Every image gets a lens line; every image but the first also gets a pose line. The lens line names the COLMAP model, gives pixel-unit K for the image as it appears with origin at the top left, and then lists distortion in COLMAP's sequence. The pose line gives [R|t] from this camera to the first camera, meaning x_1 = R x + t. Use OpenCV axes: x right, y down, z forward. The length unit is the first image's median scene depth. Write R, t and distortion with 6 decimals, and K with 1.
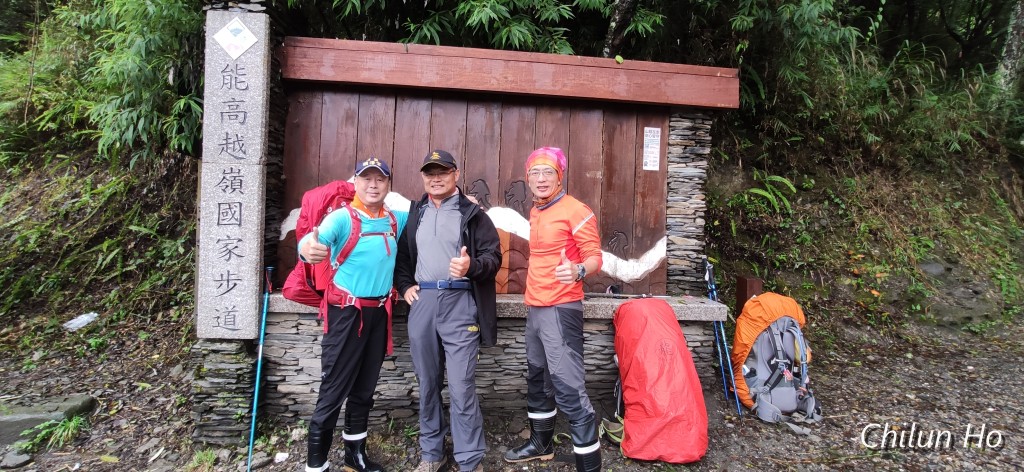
lens RADIAL K [[447.1, 0, 509.0], [0, 447.1, 231.1], [0, 0, 1]] dist [-0.041840, 0.027981]
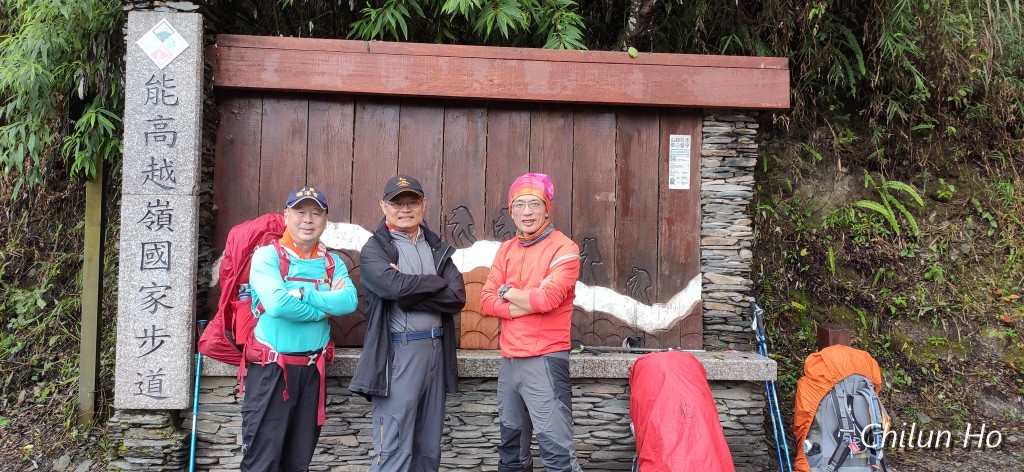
lens RADIAL K [[764.1, 0, 511.1], [0, 764.1, 234.2], [0, 0, 1]] dist [0.091988, -0.144699]
pose [[0.999780, -0.016903, -0.012429, 0.041356], [0.016382, 0.999029, -0.040894, -0.007988], [0.013108, 0.040681, 0.999086, -0.377623]]
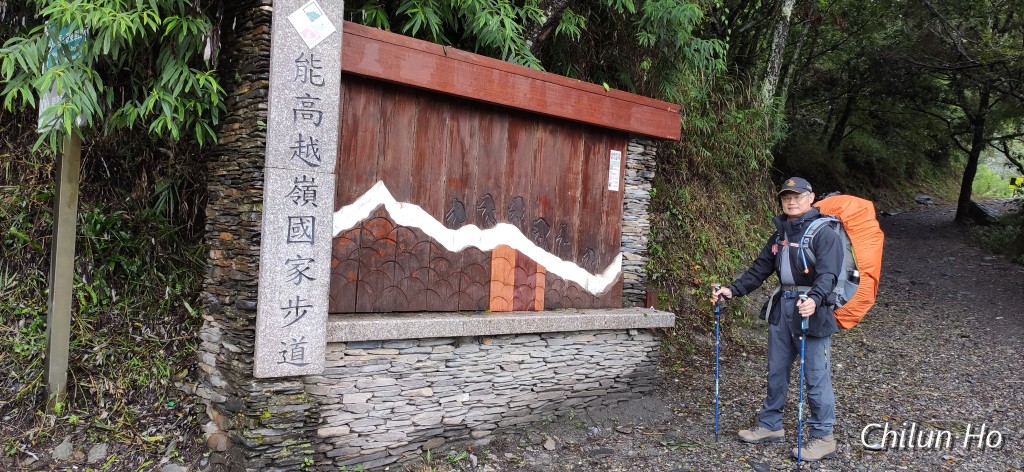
lens RADIAL K [[764.1, 0, 511.1], [0, 764.1, 234.2], [0, 0, 1]] dist [0.091988, -0.144699]
pose [[0.820630, 0.015698, 0.571245, -1.001593], [-0.028229, 0.999516, 0.013085, -0.053141], [-0.570763, -0.026864, 0.820676, -0.396380]]
